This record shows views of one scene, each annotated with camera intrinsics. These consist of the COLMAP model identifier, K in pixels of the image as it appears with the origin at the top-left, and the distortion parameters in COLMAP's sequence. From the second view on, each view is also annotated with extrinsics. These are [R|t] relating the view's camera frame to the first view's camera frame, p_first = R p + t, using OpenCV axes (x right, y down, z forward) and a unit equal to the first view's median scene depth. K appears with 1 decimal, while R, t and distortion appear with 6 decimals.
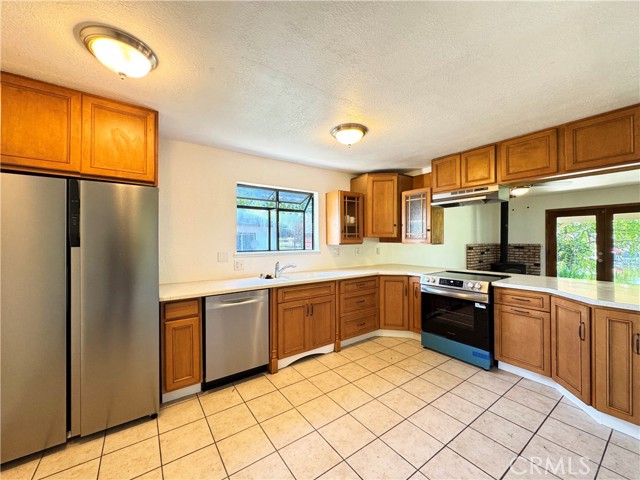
lens RADIAL K [[255.7, 0, 320.2], [0, 255.7, 239.1], [0, 0, 1]] dist [-0.001704, 0.000186]
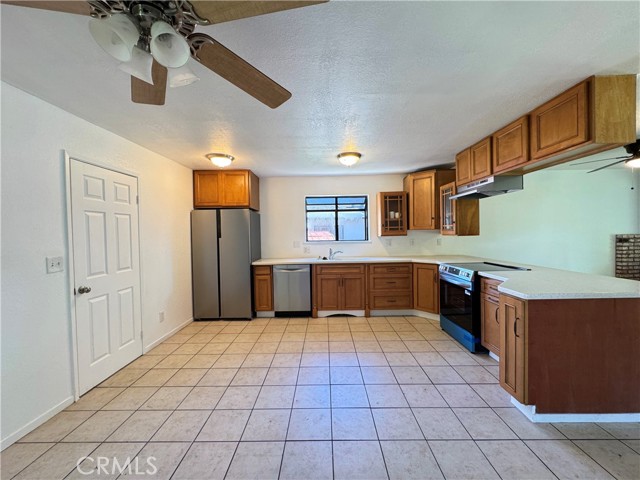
lens RADIAL K [[255.7, 0, 320.2], [0, 255.7, 239.1], [0, 0, 1]] dist [-0.001704, 0.000186]
pose [[0.805811, 0.003612, -0.592162, 0.667879], [0.016588, 0.999451, 0.028670, -0.005305], [0.591940, -0.032925, 0.805309, -0.199939]]
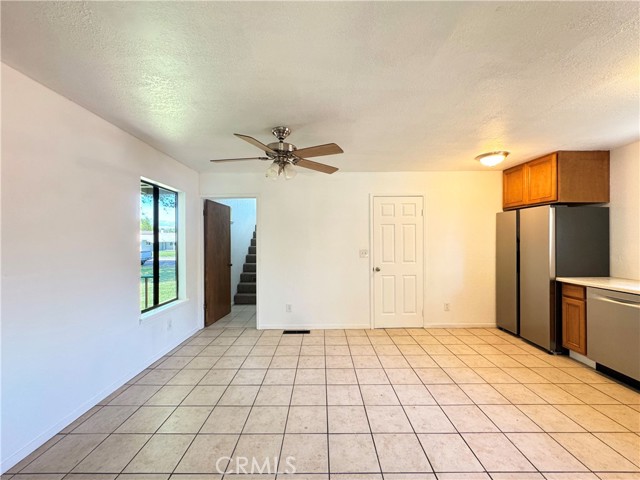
lens RADIAL K [[255.7, 0, 320.2], [0, 255.7, 239.1], [0, 0, 1]] dist [-0.001704, 0.000186]
pose [[-0.584603, 0.003182, -0.811313, 0.911757], [0.010271, 0.999941, -0.003479, -0.002066], [0.811254, -0.010367, -0.584602, 0.505090]]
